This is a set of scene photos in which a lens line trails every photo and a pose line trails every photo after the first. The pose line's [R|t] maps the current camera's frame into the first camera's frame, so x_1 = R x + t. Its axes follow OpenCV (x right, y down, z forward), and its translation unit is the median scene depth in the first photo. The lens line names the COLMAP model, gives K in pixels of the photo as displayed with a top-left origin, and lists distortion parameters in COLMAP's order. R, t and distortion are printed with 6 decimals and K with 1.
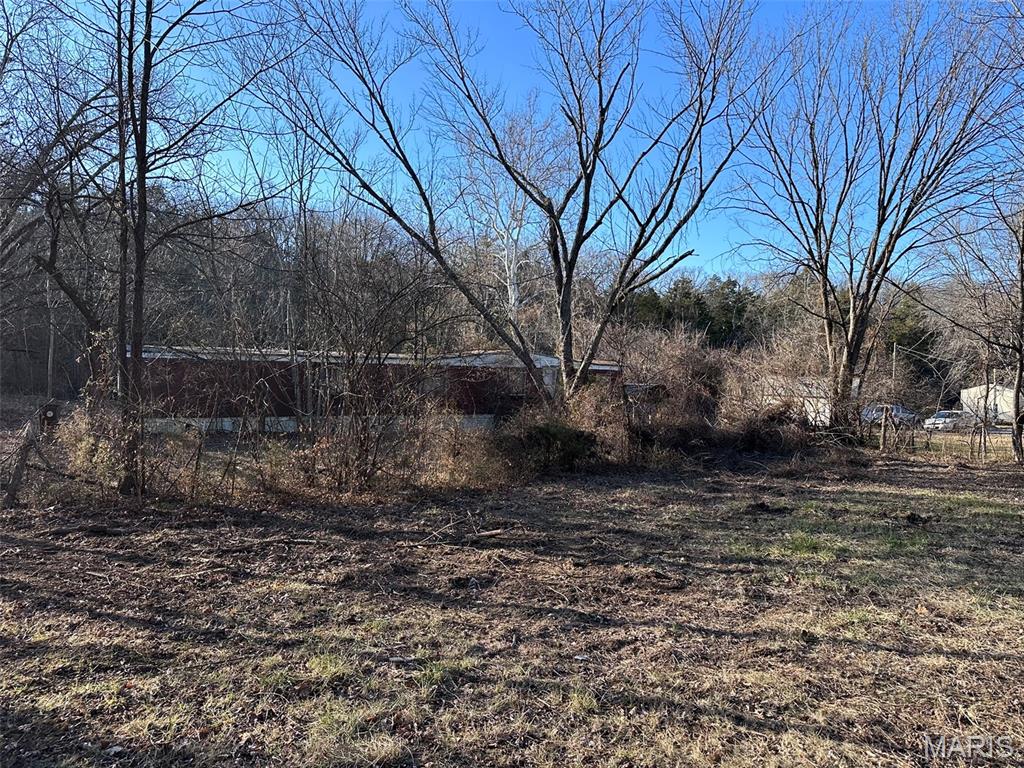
lens RADIAL K [[700.6, 0, 512.0], [0, 700.6, 384.0], [0, 0, 1]] dist [0.009279, -0.001328]
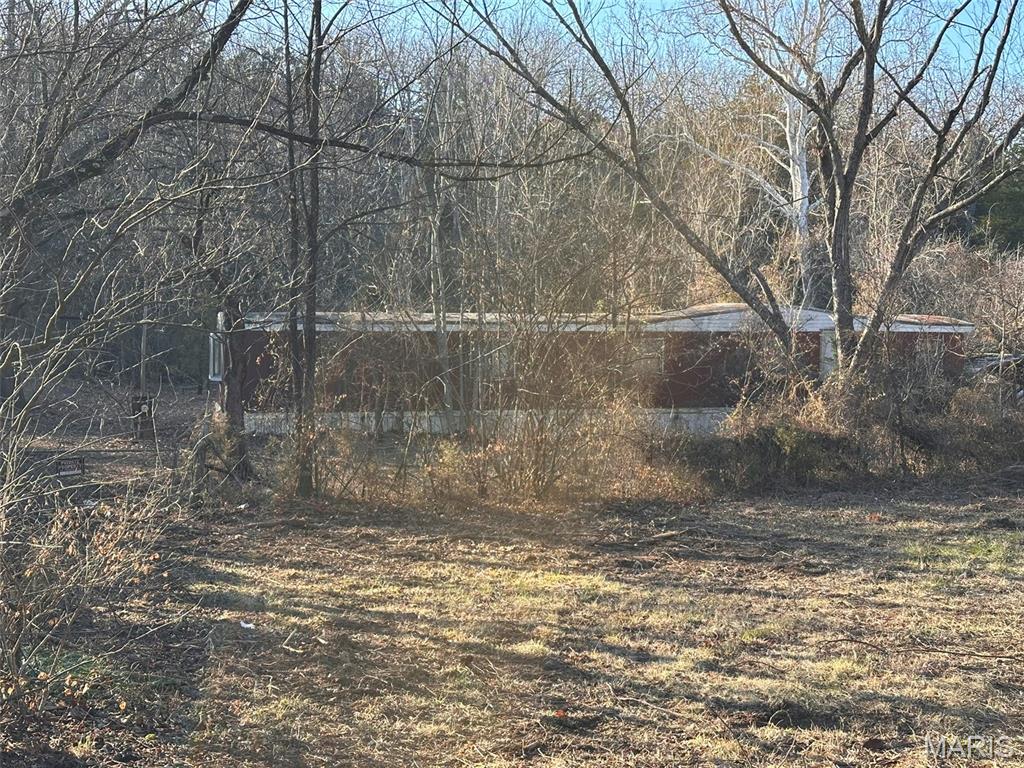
lens RADIAL K [[1435.2, 0, 512.0], [0, 1435.2, 384.0], [0, 0, 1]] dist [-0.015054, -0.034763]
pose [[0.974371, 0.002050, -0.224937, 0.093163], [0.006223, 0.999330, 0.036061, -0.035005], [0.224861, -0.036537, 0.973706, -0.445766]]
